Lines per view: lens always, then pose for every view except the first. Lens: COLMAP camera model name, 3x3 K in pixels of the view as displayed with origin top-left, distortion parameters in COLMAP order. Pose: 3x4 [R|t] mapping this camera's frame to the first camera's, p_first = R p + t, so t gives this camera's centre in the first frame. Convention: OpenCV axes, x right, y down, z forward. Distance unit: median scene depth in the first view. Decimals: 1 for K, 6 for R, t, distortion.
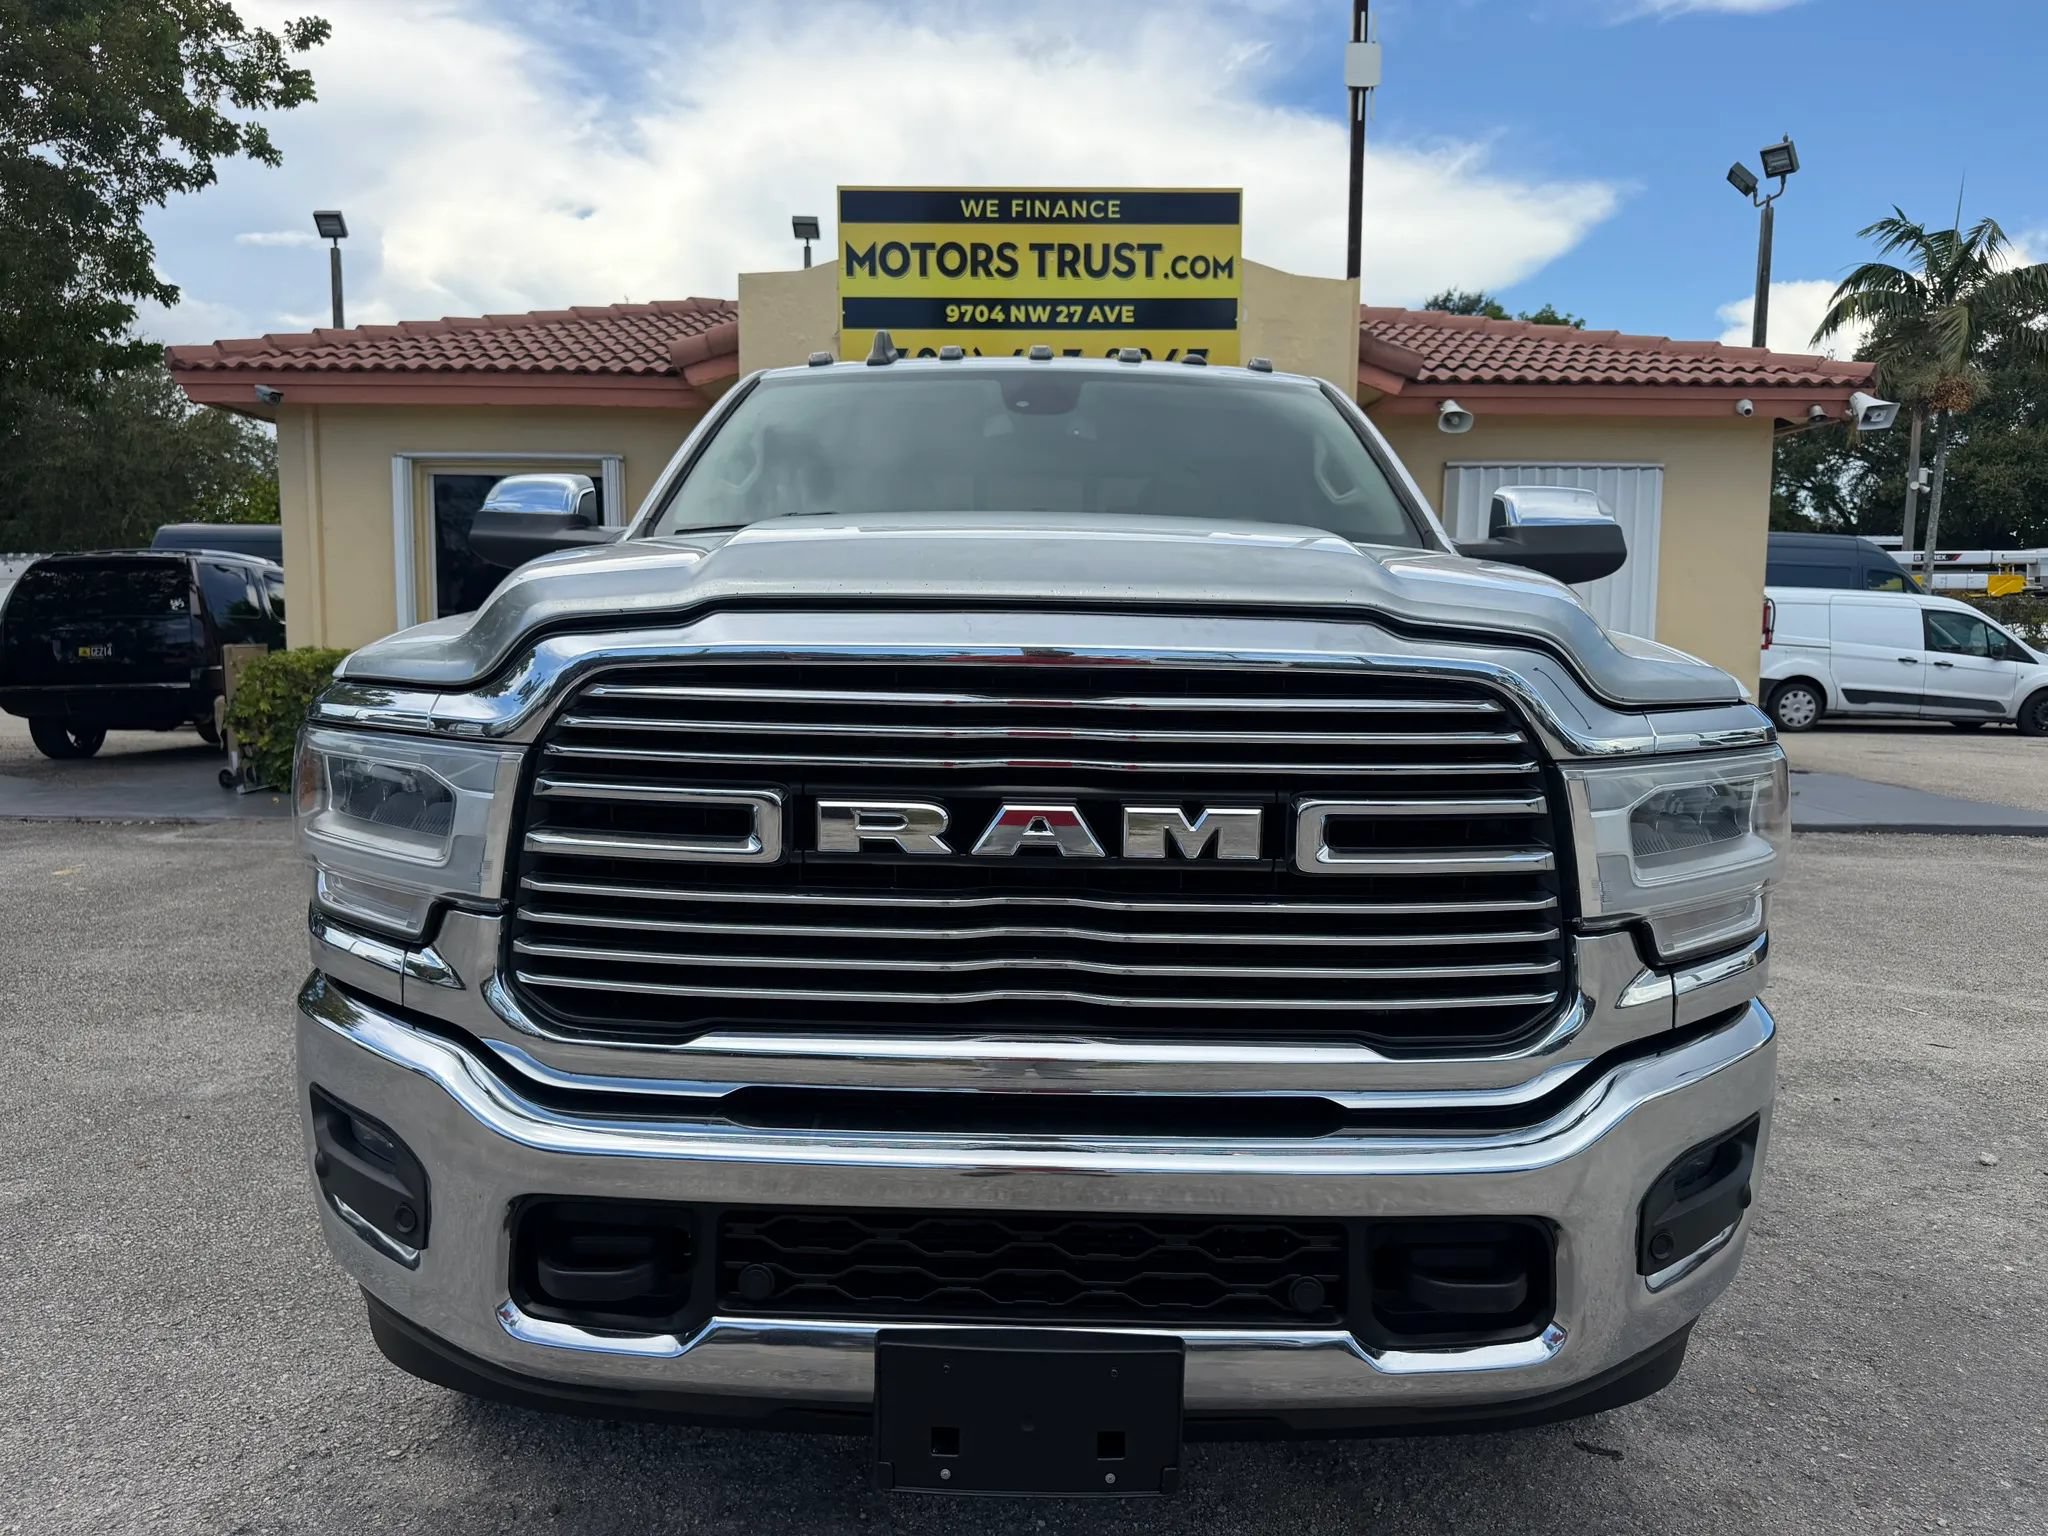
lens RADIAL K [[1537.8, 0, 1036.0], [0, 1537.8, 819.8], [0, 0, 1]] dist [0.047263, -0.046411]
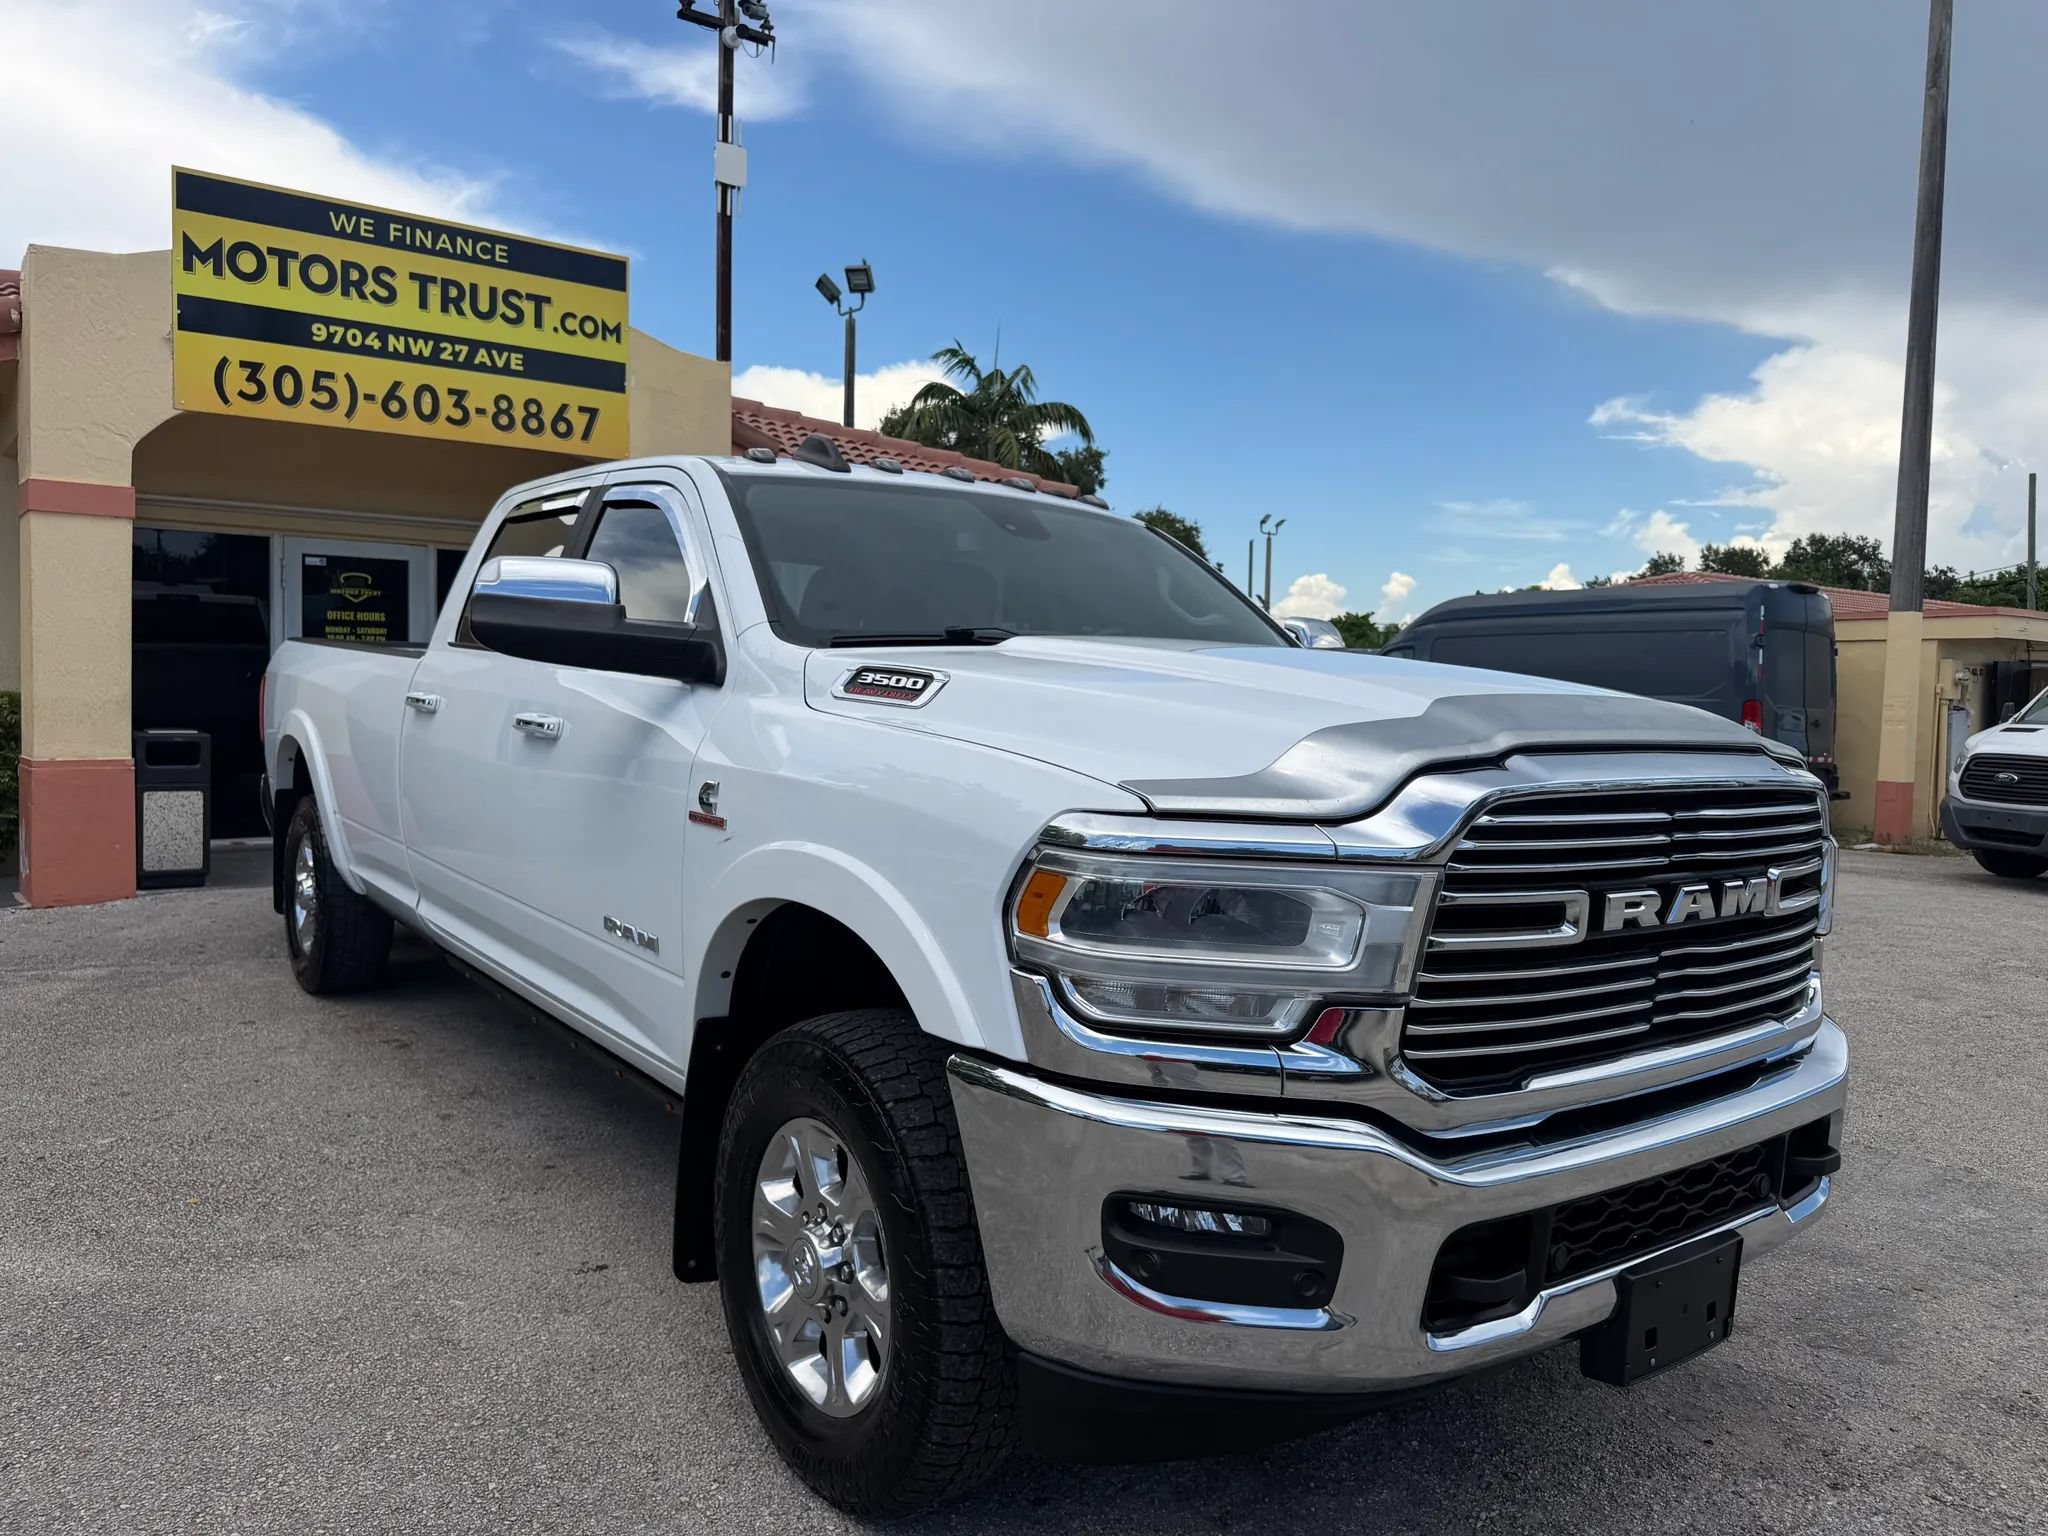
lens RADIAL K [[1613.1, 0, 960.6], [0, 1613.1, 771.1], [0, 0, 1]] dist [0.001437, -0.006628]
pose [[0.773383, -0.023966, 0.633485, -0.370232], [0.053402, 0.998196, -0.027432, -0.028216], [-0.631685, 0.055044, 0.773268, 0.055266]]
